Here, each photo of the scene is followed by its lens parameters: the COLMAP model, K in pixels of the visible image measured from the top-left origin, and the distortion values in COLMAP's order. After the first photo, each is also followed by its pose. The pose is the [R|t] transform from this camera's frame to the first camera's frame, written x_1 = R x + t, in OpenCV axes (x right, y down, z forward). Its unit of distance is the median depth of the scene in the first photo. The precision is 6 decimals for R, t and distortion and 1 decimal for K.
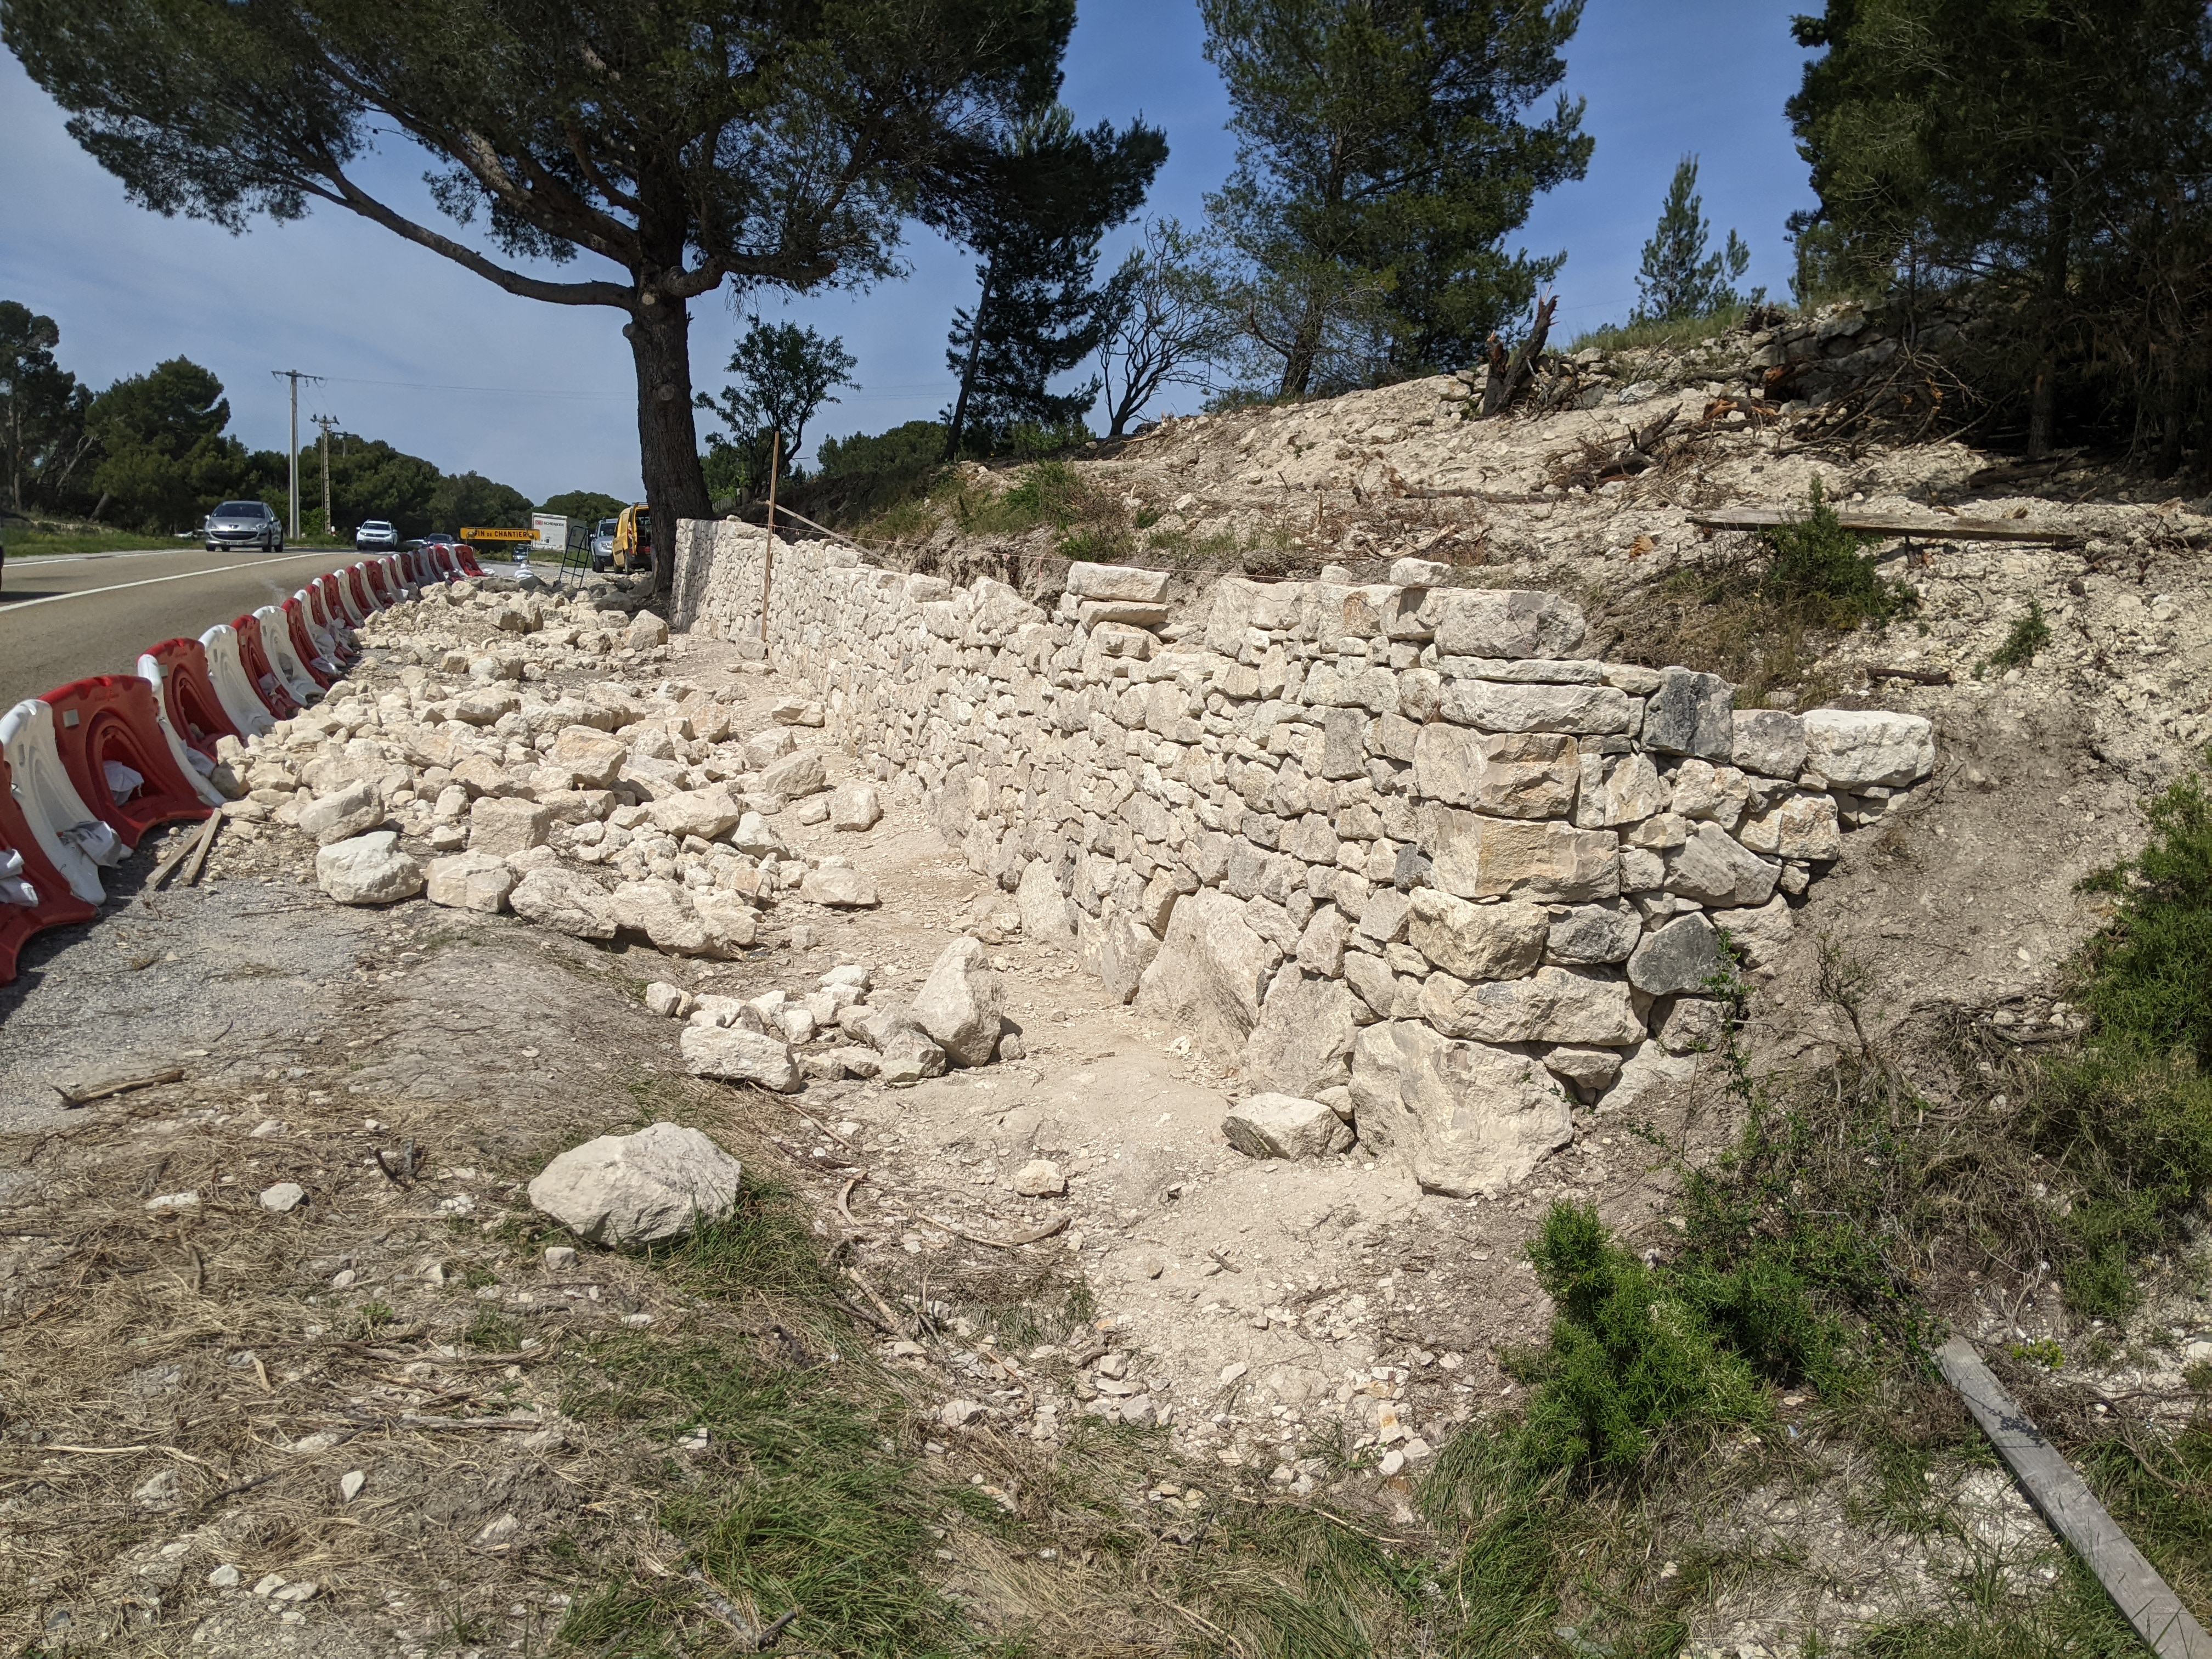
lens RADIAL K [[1732.2, 0, 1106.0], [0, 1732.2, 829.5], [0, 0, 1]] dist [0.067104, -0.097947]
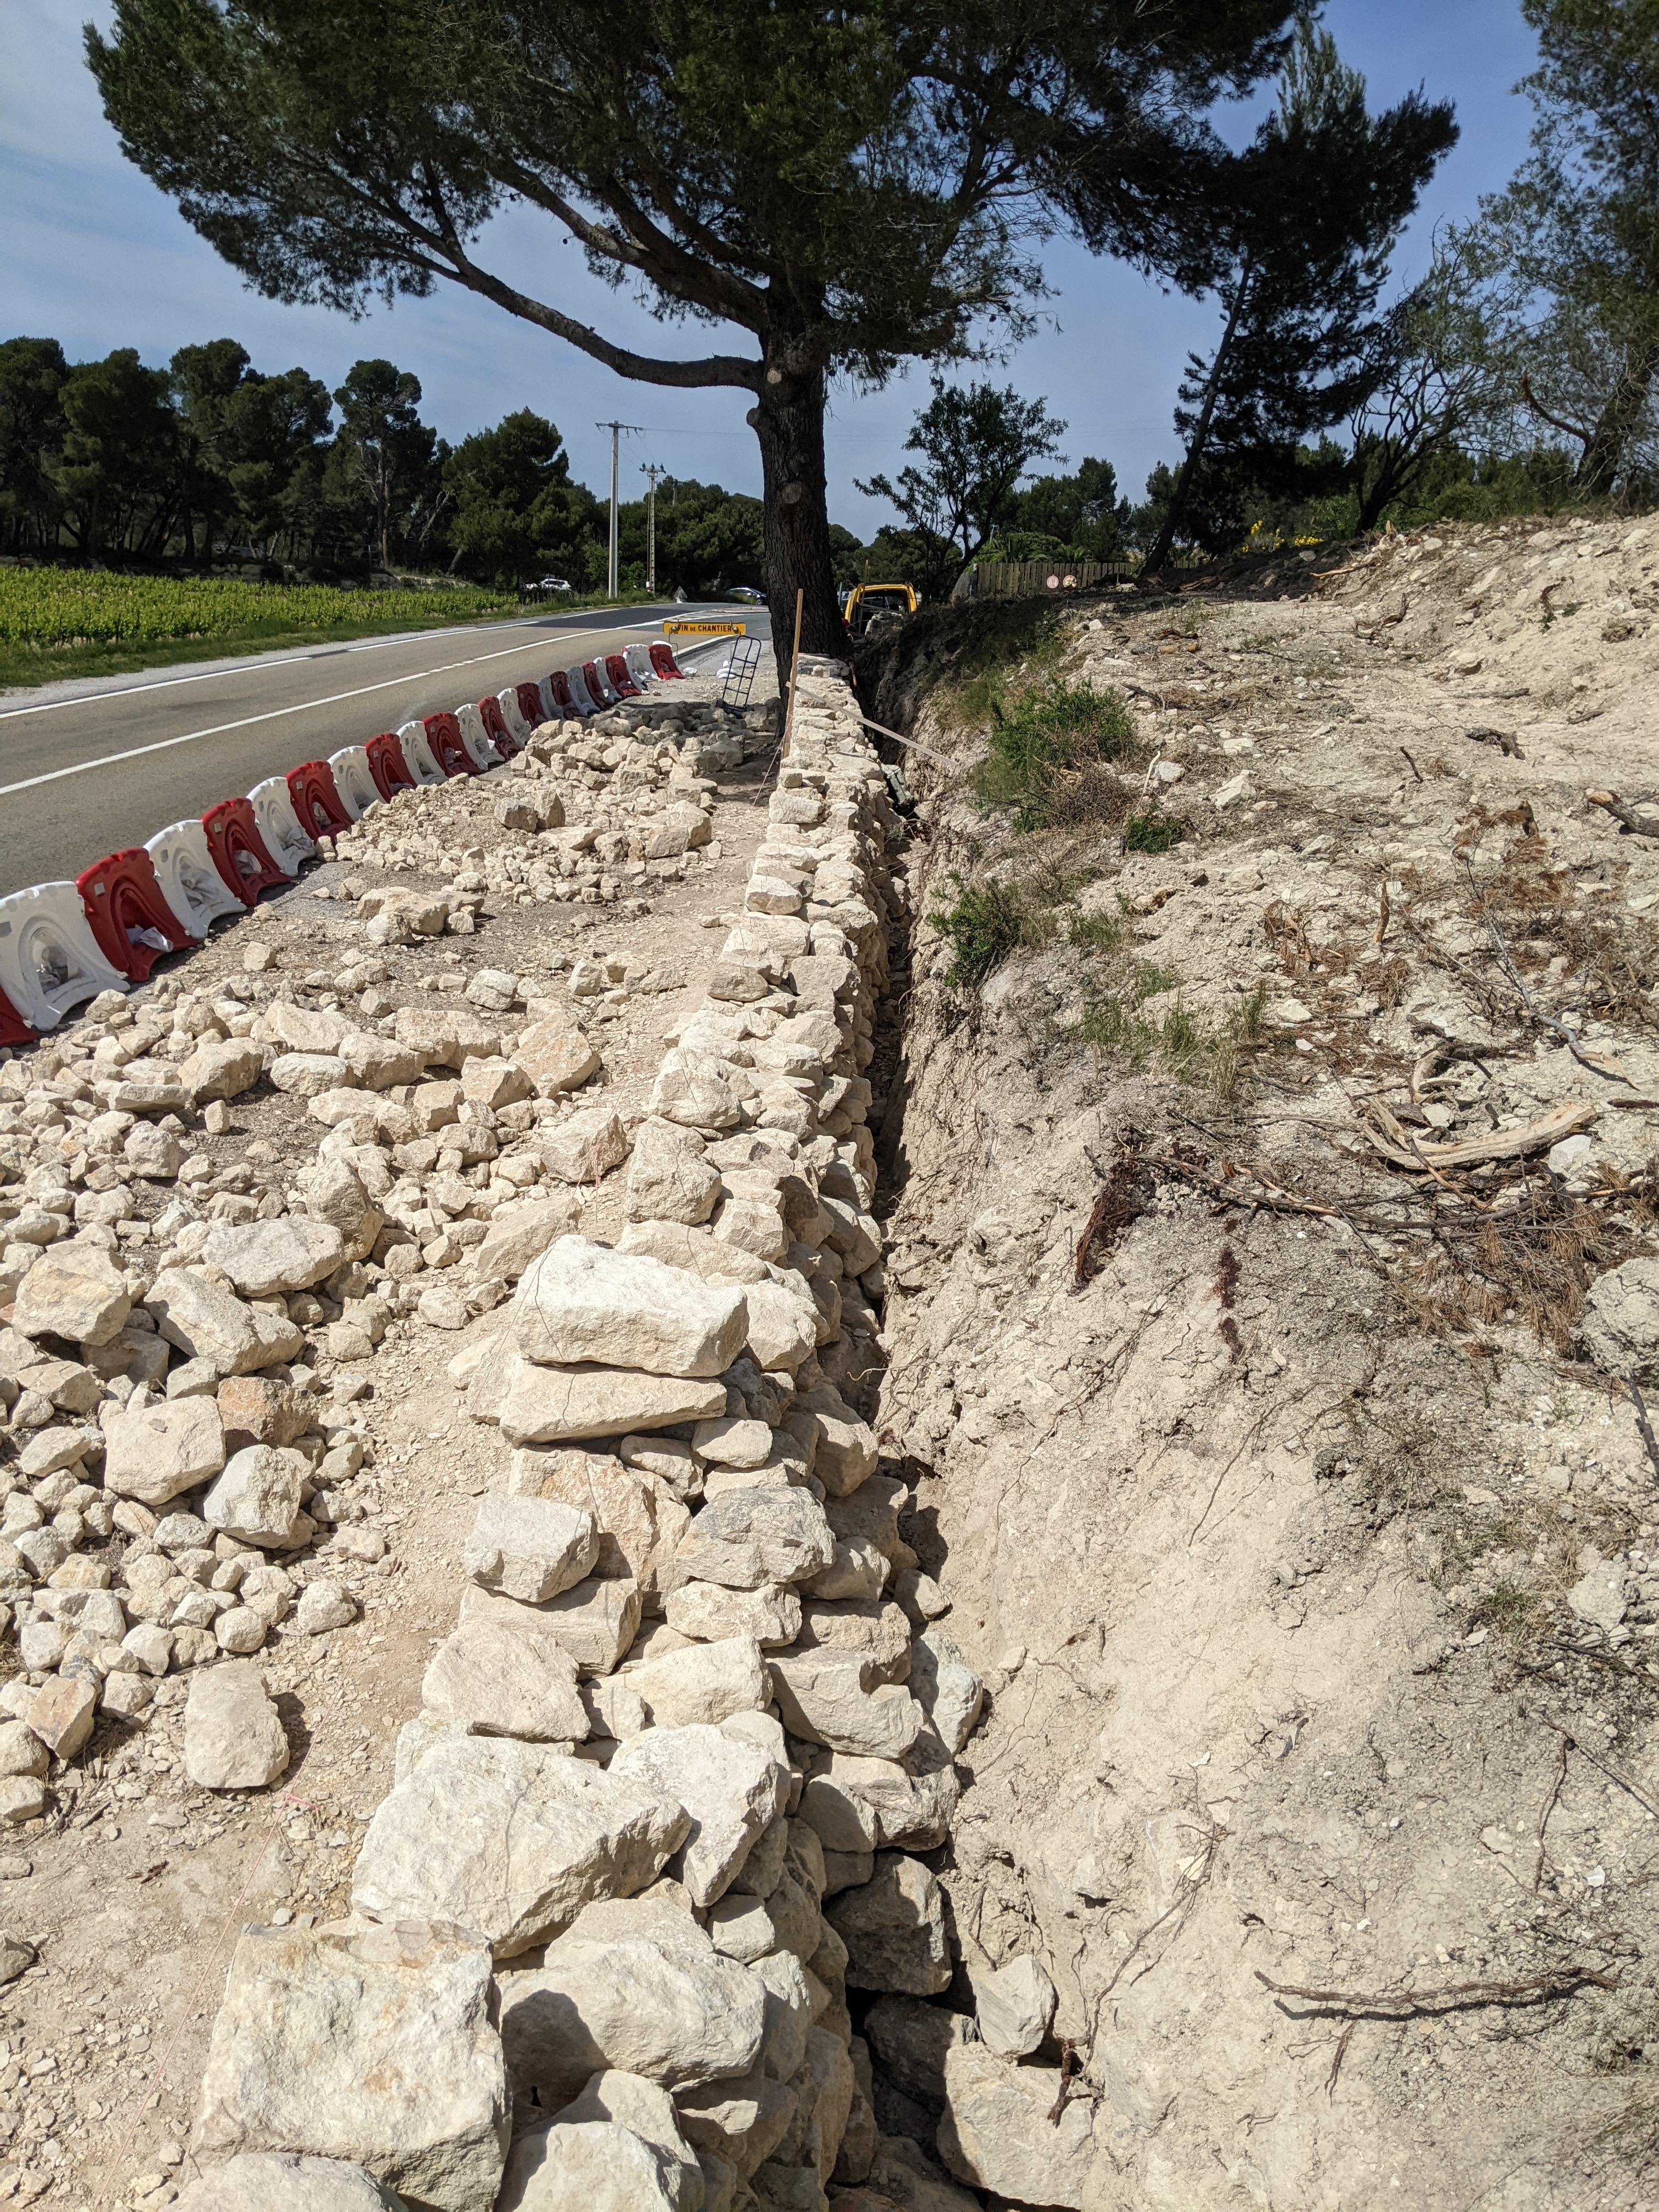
lens RADIAL K [[1768.3, 0, 829.5], [0, 1768.3, 1106.0], [0, 0, 1]] dist [0.094815, -0.191592]
pose [[0.945009, 0.083917, -0.316096, 0.044950], [-0.043846, 0.990303, 0.131821, -0.061787], [0.324093, -0.110713, 0.939525, 0.148559]]
